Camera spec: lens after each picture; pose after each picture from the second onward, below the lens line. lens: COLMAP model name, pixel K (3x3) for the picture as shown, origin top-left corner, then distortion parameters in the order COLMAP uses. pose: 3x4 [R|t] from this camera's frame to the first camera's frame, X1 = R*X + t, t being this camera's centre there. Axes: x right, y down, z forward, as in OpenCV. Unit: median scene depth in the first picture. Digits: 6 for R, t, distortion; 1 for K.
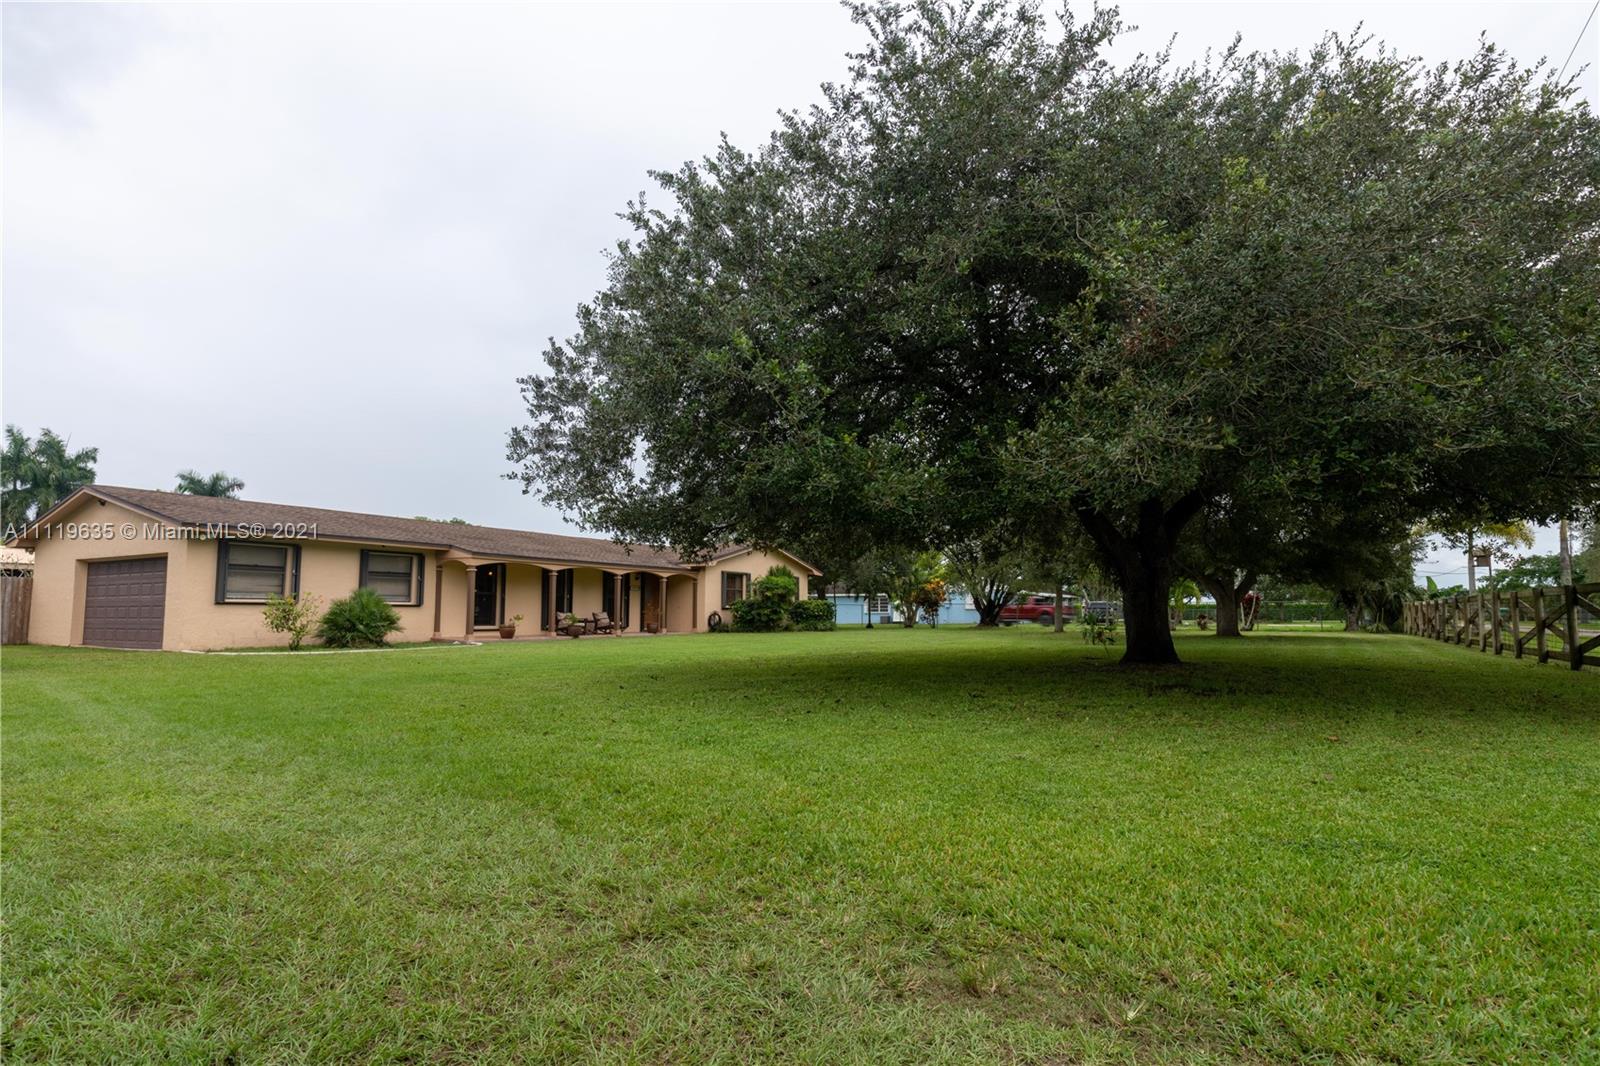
lens RADIAL K [[908.0, 0, 798.8], [0, 908.0, 532.2], [0, 0, 1]] dist [-0.000125, 0.000167]
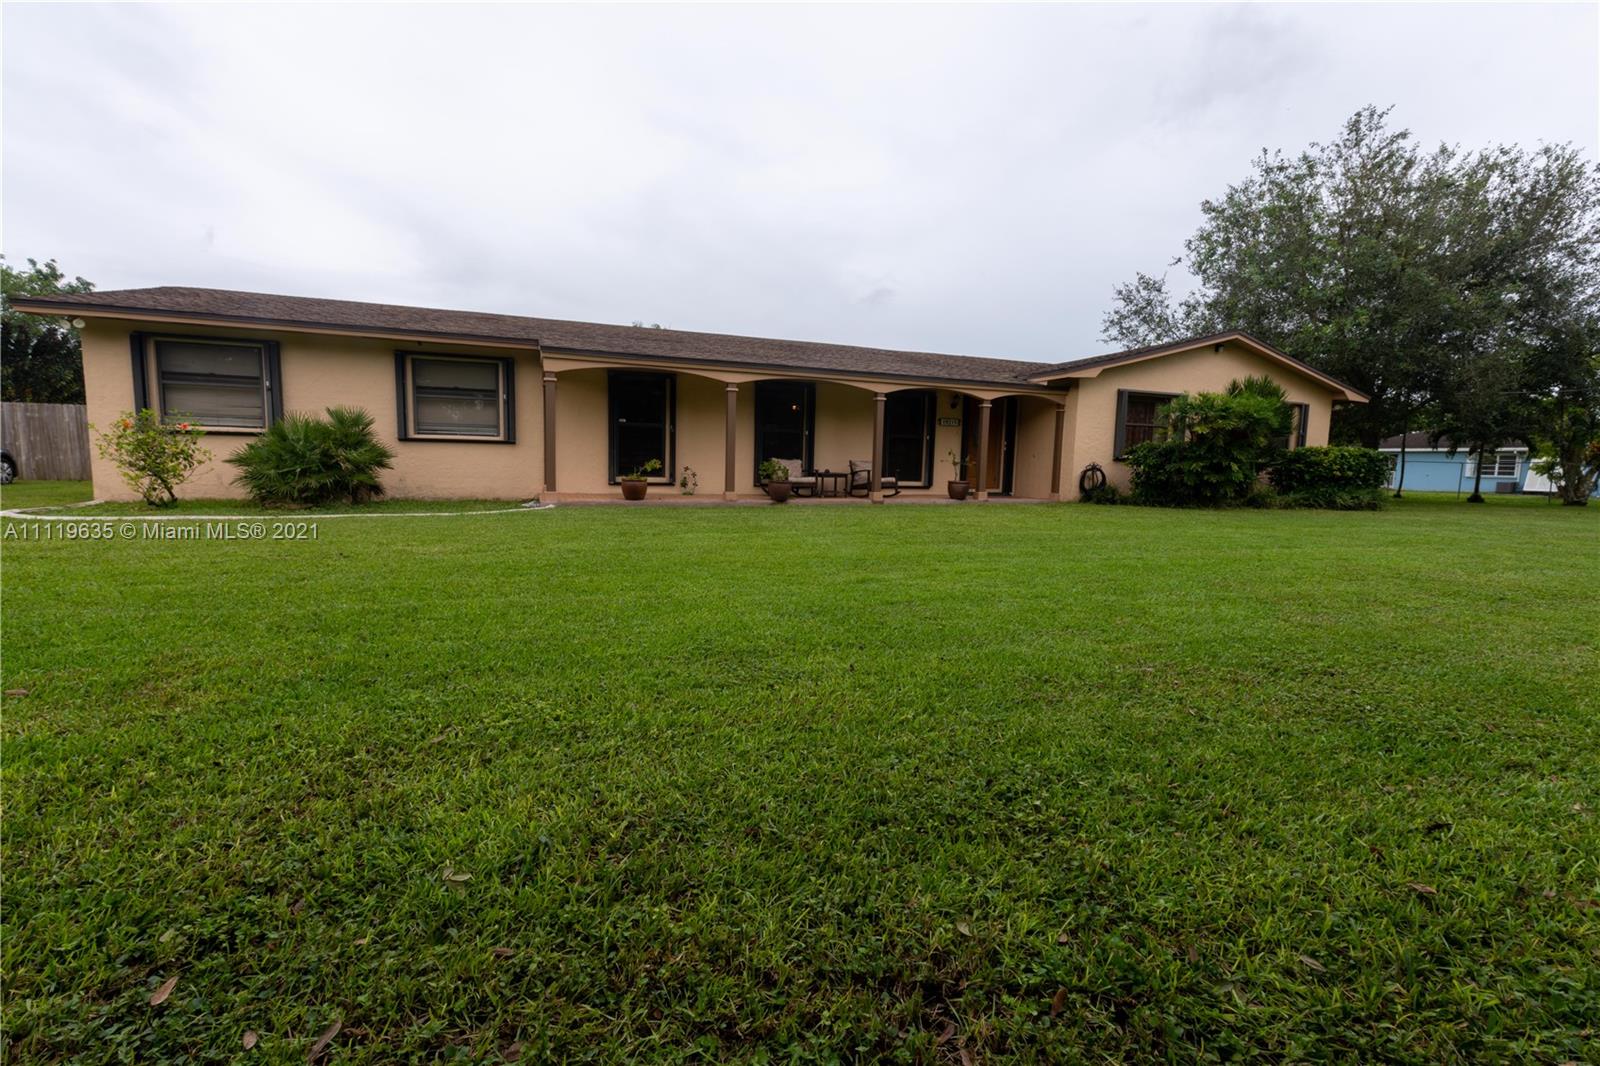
lens RADIAL K [[714.8, 0, 797.2], [0, 714.8, 541.1], [0, 0, 1]] dist [0.001320, 0.000541]
pose [[0.780863, 0.085332, -0.618847, 0.036871], [0.033630, 0.983448, 0.178041, 0.049819], [0.623796, -0.159838, 0.765069, 0.550235]]
